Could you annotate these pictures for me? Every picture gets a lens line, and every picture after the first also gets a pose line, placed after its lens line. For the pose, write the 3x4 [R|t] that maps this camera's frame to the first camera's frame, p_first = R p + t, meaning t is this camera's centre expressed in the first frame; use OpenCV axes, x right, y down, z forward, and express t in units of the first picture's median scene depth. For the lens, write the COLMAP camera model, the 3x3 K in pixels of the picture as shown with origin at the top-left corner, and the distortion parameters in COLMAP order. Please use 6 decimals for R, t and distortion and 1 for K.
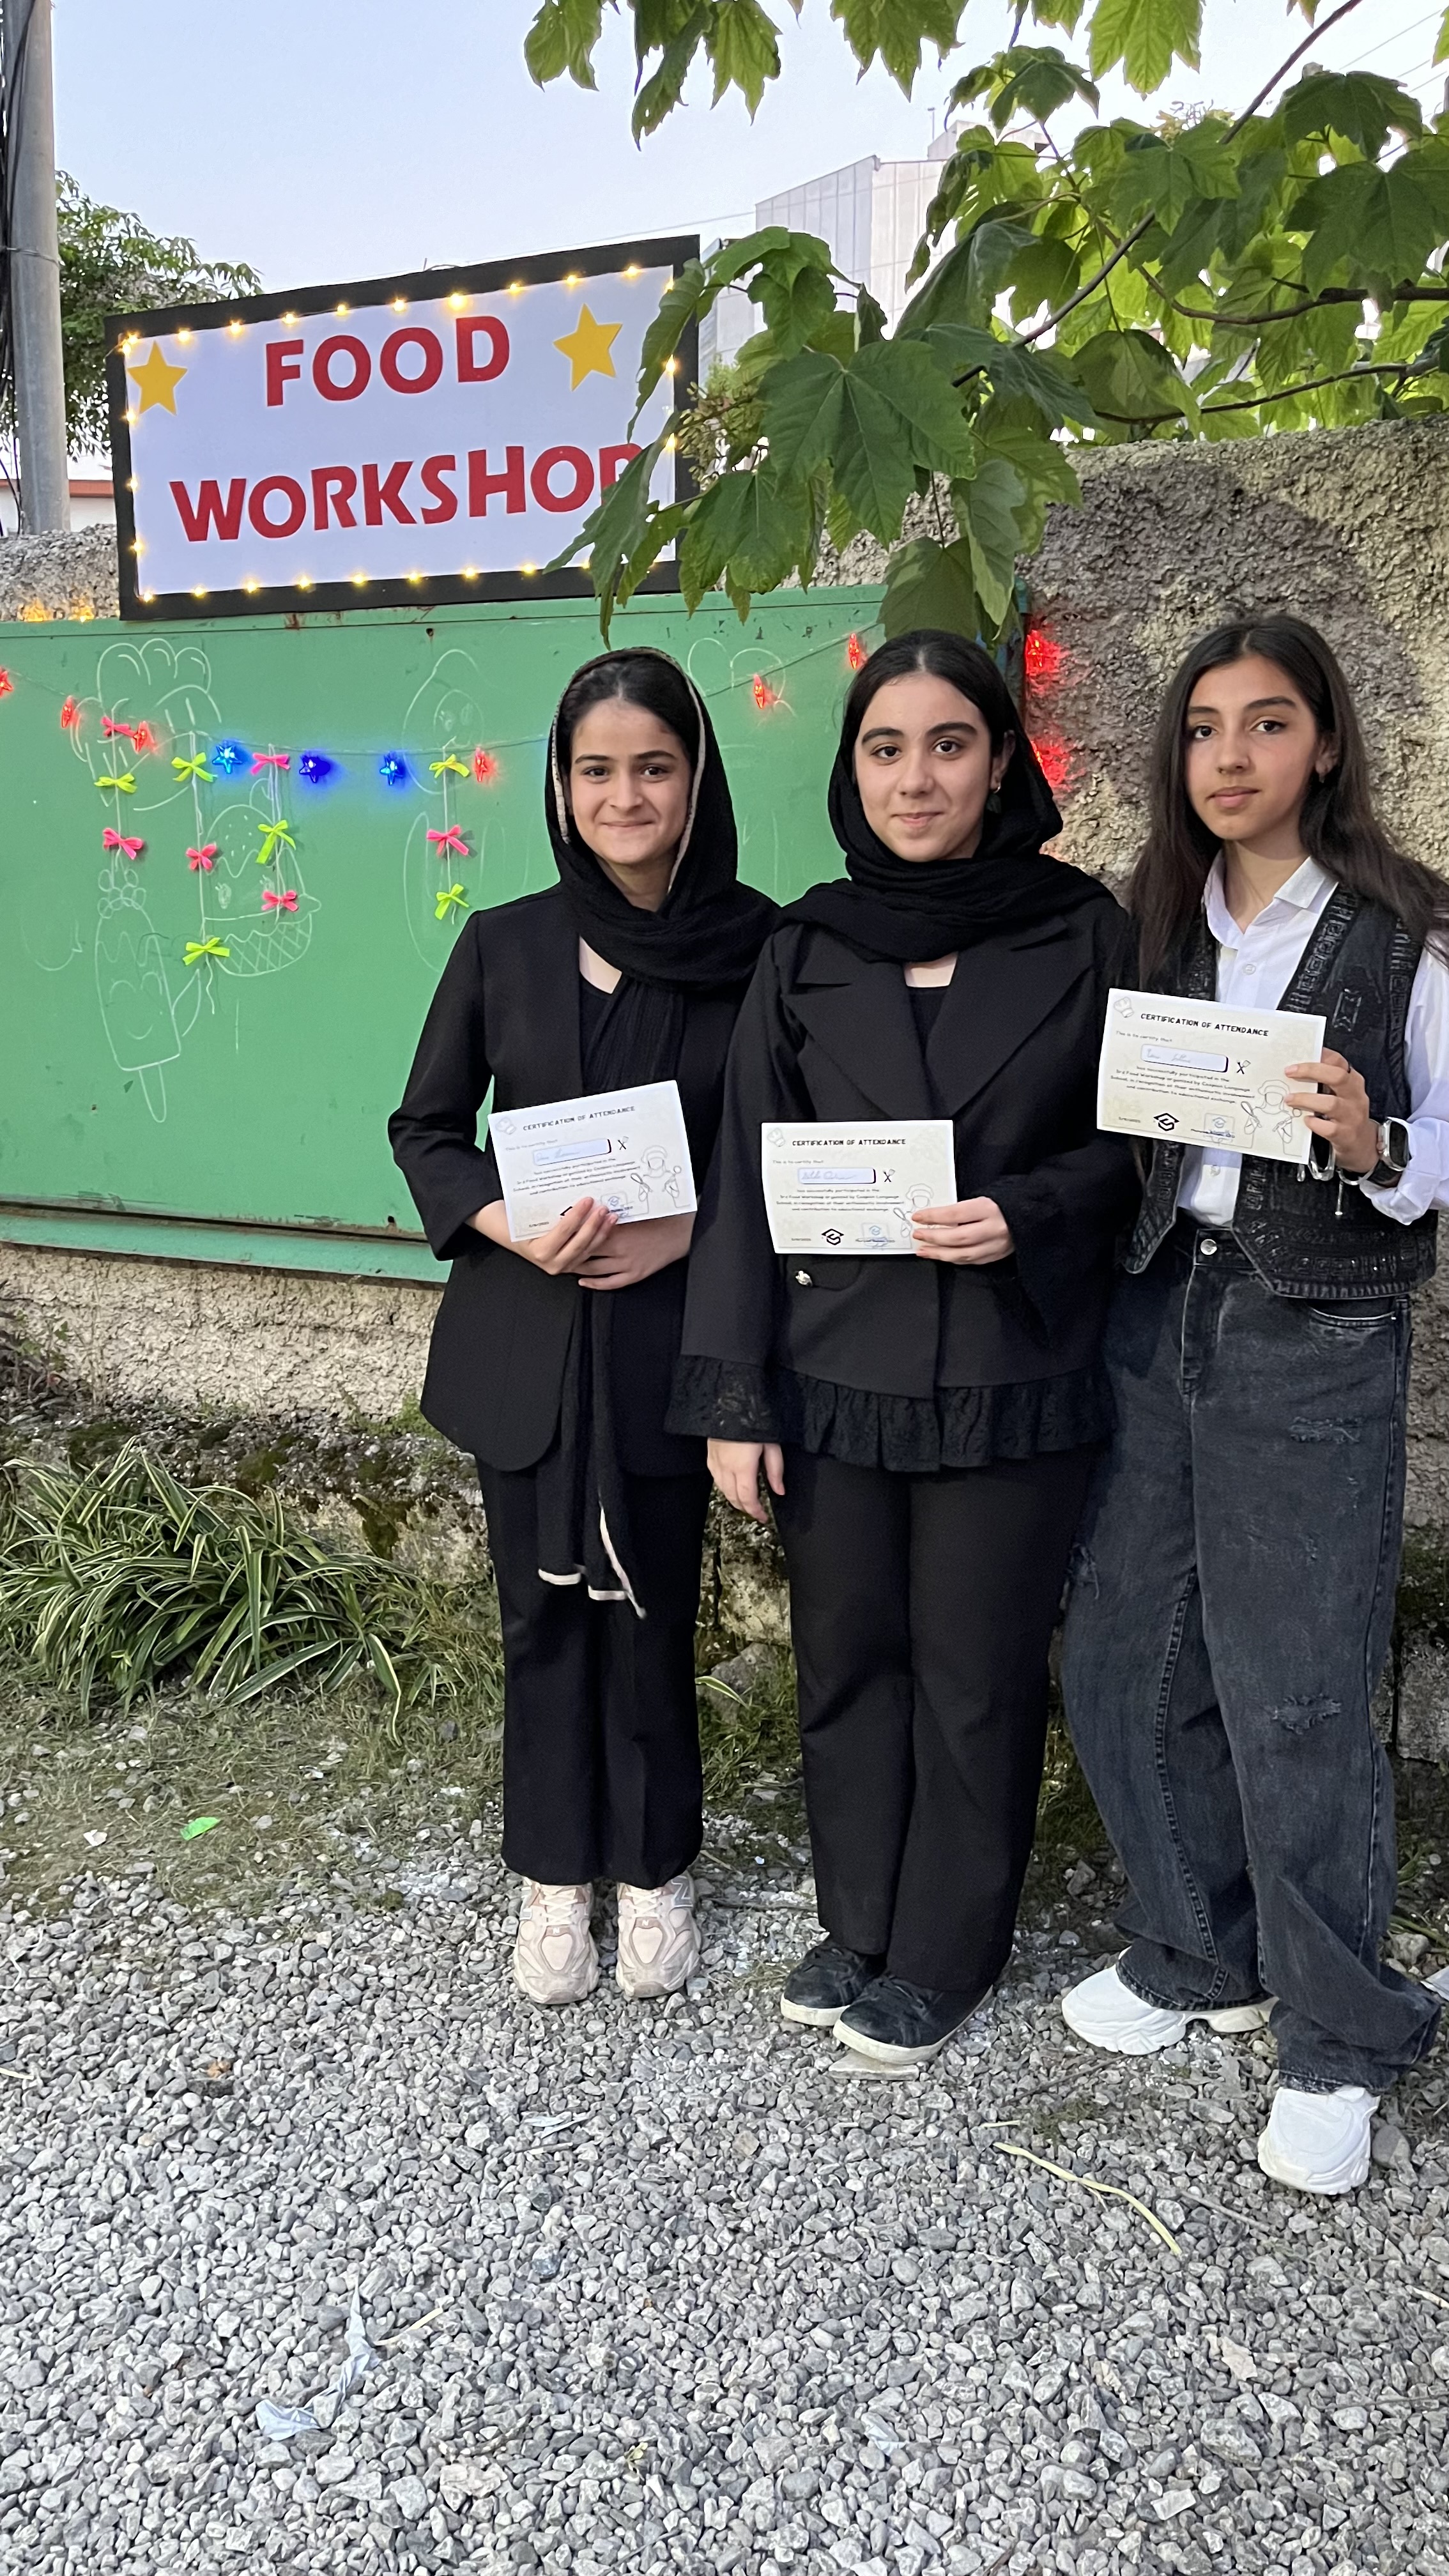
lens RADIAL K [[1938.6, 0, 711.8], [0, 1938.6, 1300.5], [0, 0, 1]] dist [0.043342, -0.049997]
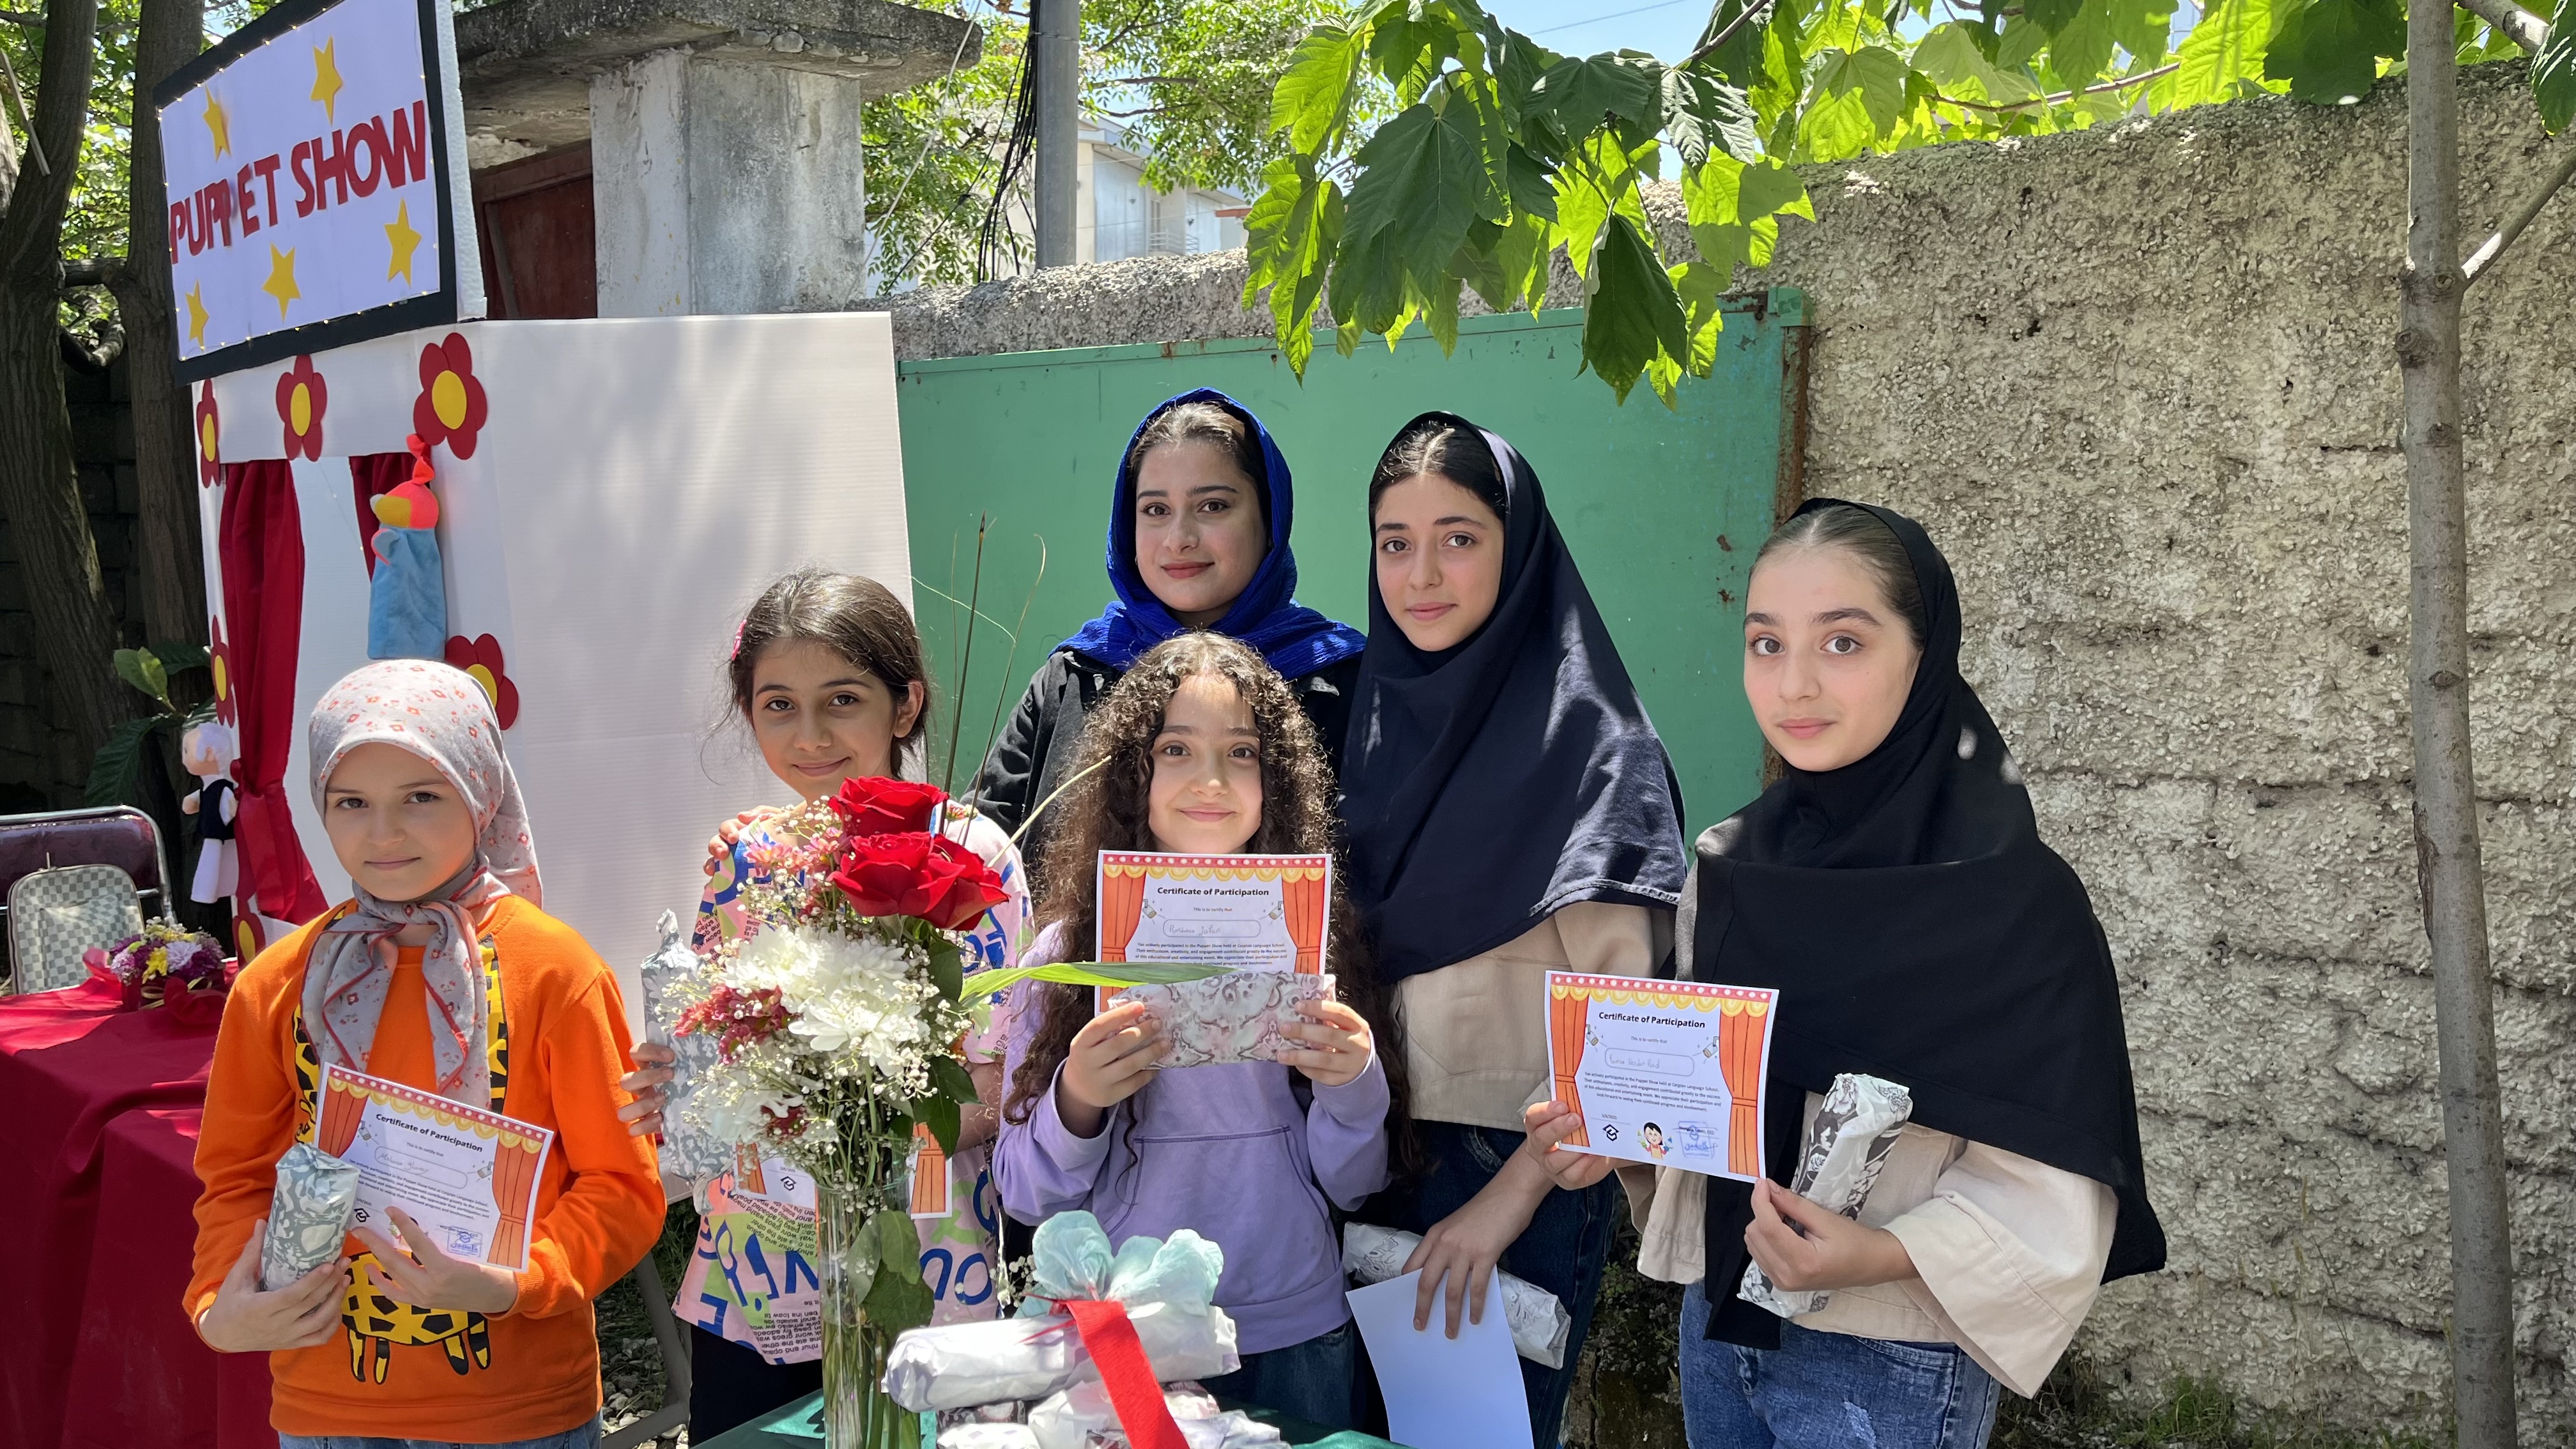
lens RADIAL K [[1938.6, 0, 1318.5], [0, 1938.6, 717.1], [0, 0, 1]] dist [0.043342, -0.049997]
pose [[0.937585, 0.038365, -0.345633, 0.242908], [-0.082997, 0.989861, -0.115270, -0.037181], [0.337706, 0.136761, 0.931263, 0.073570]]
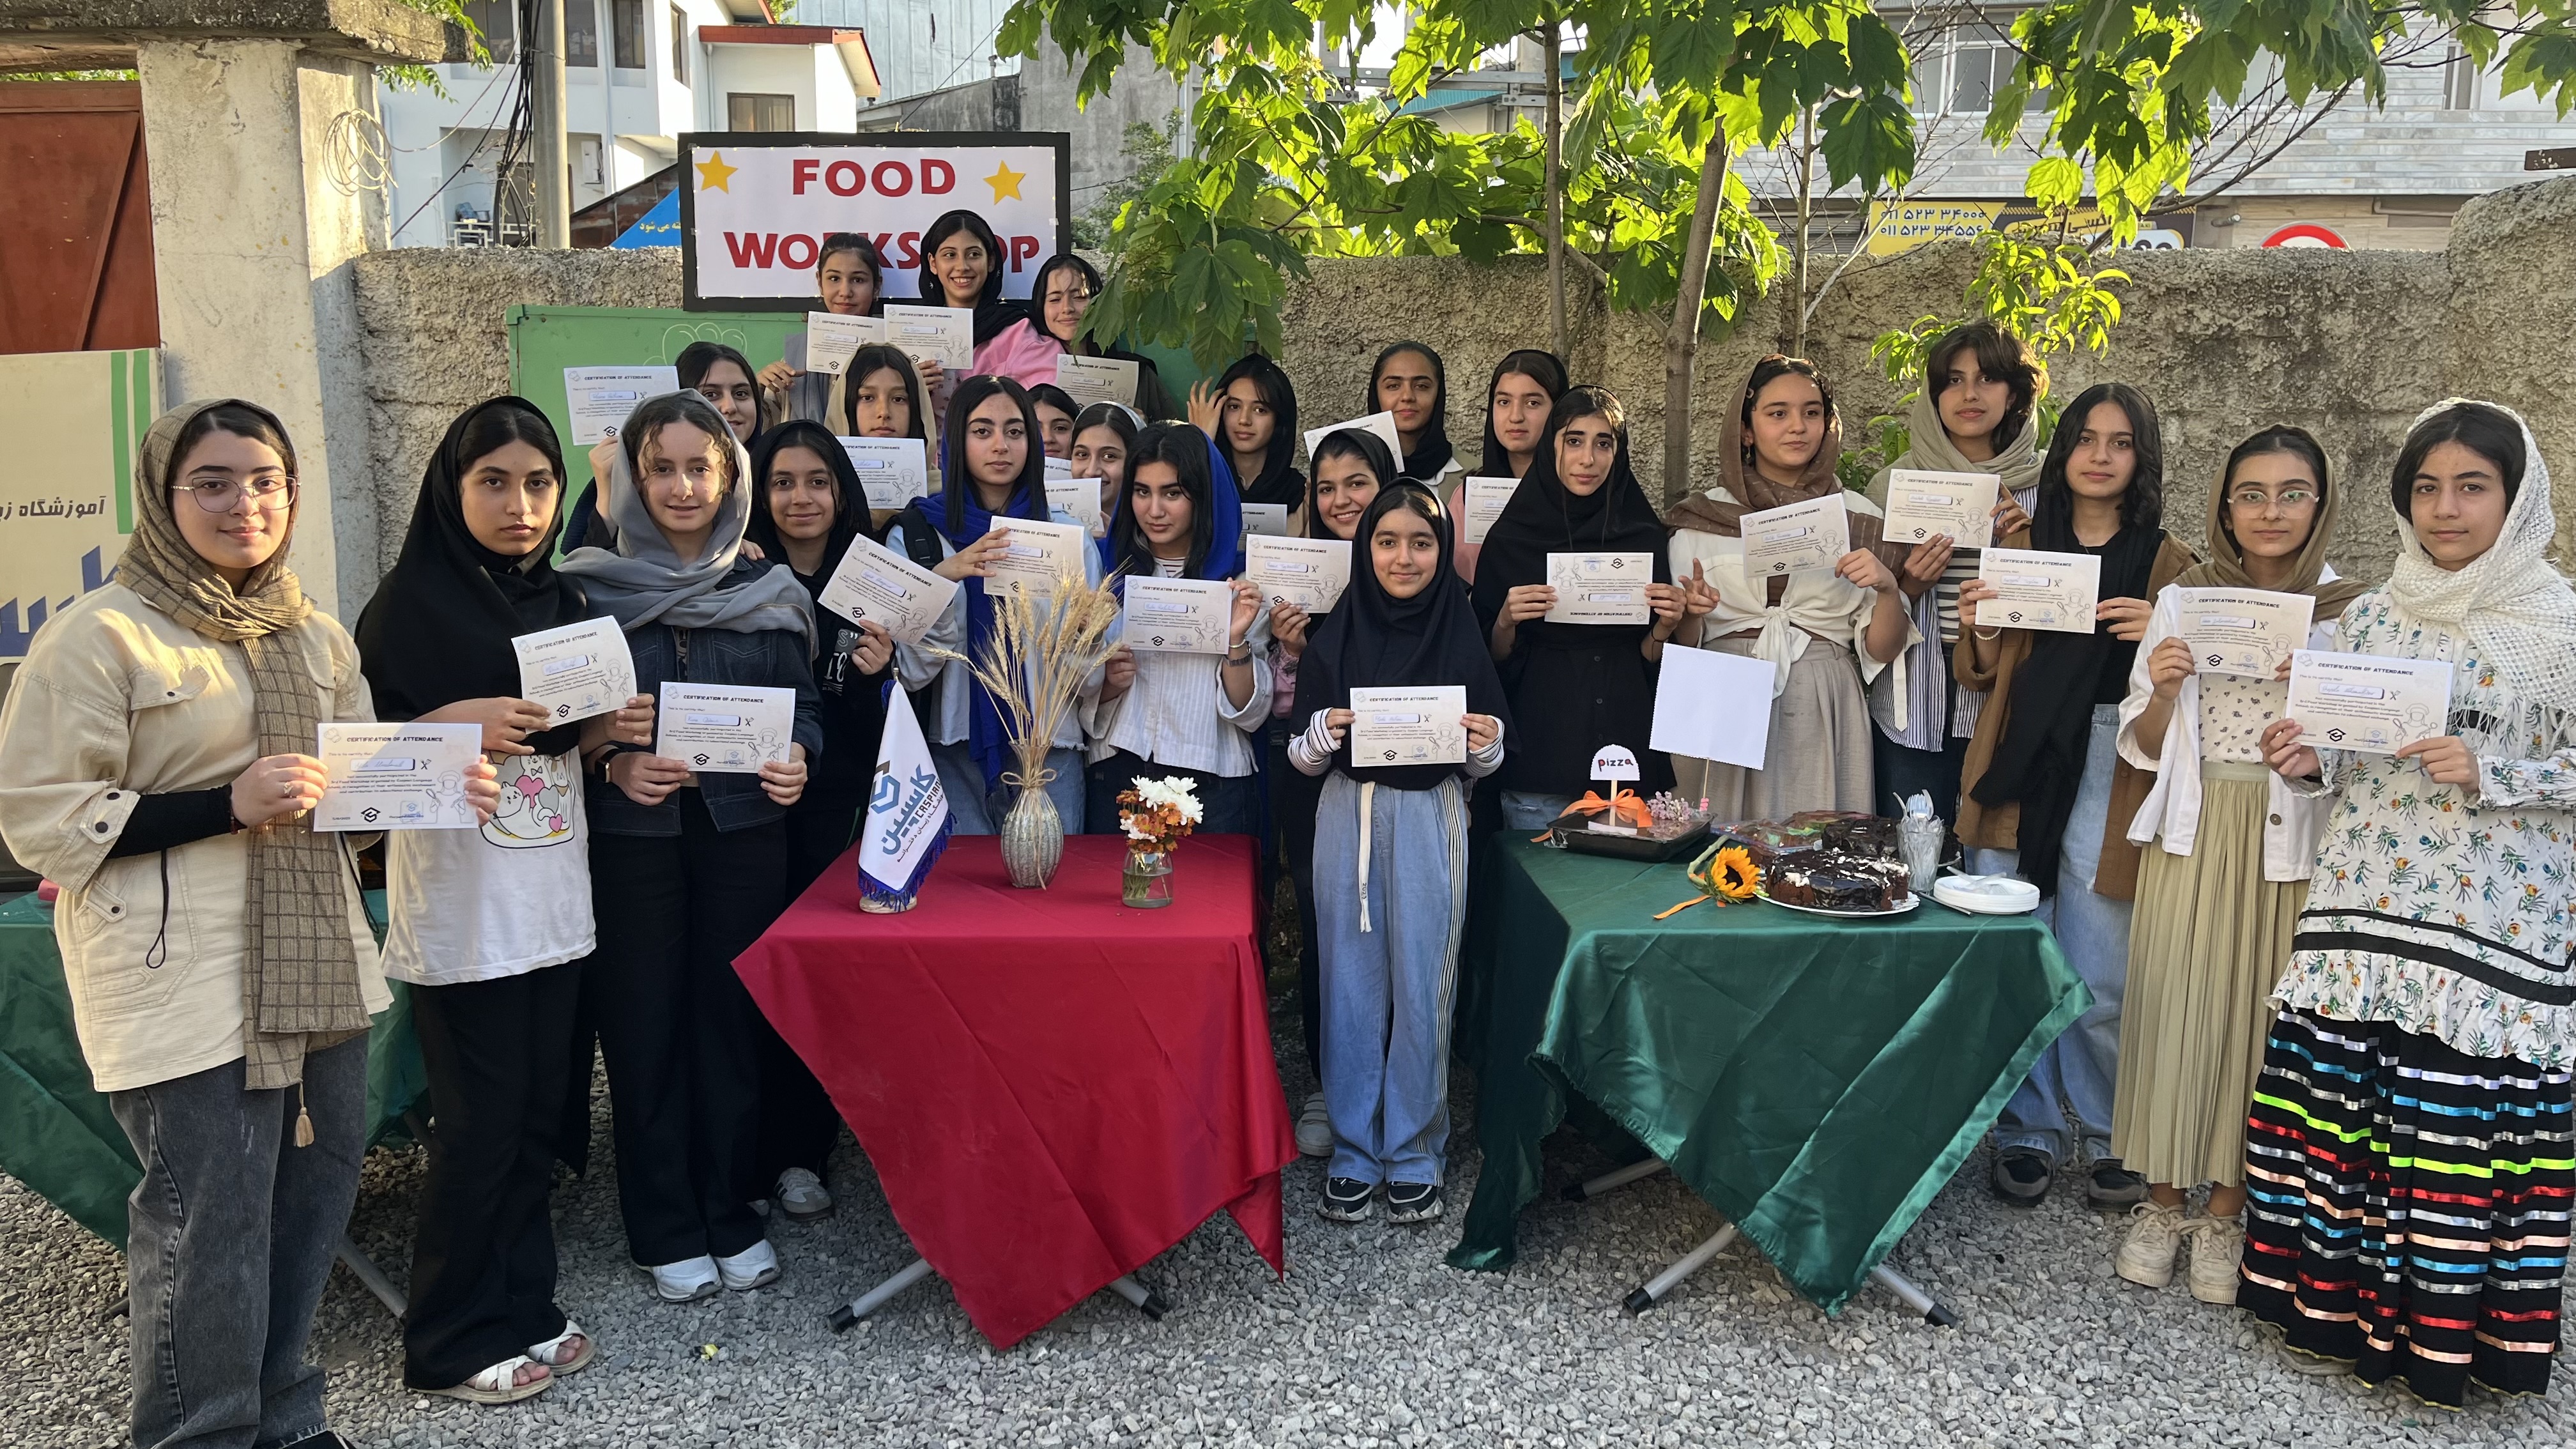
lens RADIAL K [[2148.5, 0, 1365.6], [0, 2148.5, 763.4], [0, 0, 1]] dist [0.045541, -0.041397]
pose [[0.942220, -0.043670, 0.332137, -0.408774], [0.060370, 0.997369, -0.040123, 0.138201], [-0.329511, 0.057856, 0.942378, -0.902487]]
